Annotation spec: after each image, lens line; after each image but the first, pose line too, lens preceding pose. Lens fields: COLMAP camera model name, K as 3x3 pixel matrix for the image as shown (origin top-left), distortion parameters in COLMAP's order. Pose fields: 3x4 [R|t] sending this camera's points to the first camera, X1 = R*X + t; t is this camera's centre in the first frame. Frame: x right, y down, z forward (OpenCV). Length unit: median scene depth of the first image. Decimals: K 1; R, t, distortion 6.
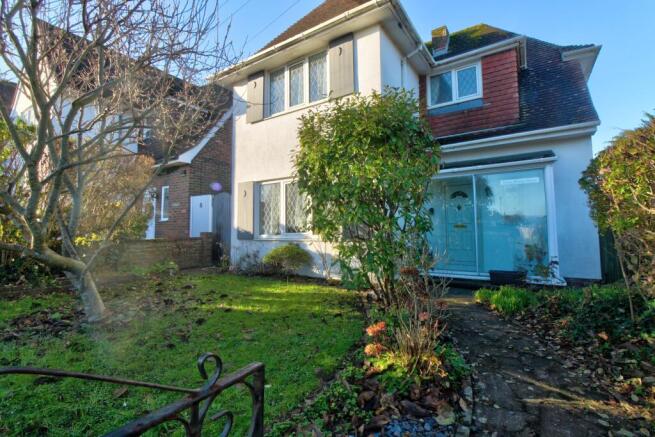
lens RADIAL K [[293.8, 0, 328.9], [0, 293.8, 209.9], [0, 0, 1]] dist [-0.015640, -0.001125]
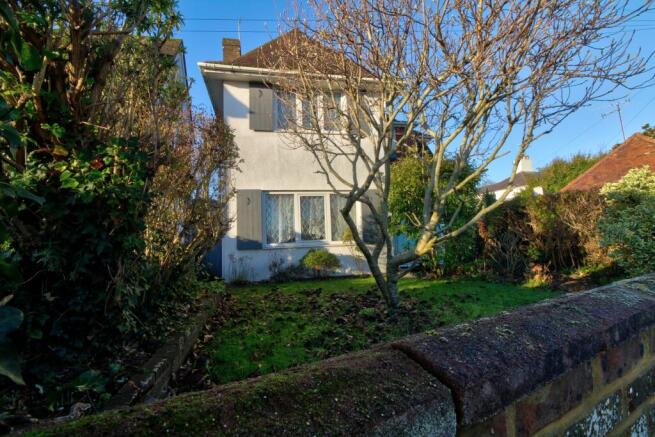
lens RADIAL K [[293.8, 0, 328.9], [0, 293.8, 209.9], [0, 0, 1]] dist [-0.015640, -0.001125]
pose [[0.721097, 0.040482, 0.691650, -0.814728], [-0.019296, 0.999078, -0.038359, 0.004177], [-0.692565, 0.014314, 0.721213, 0.131818]]
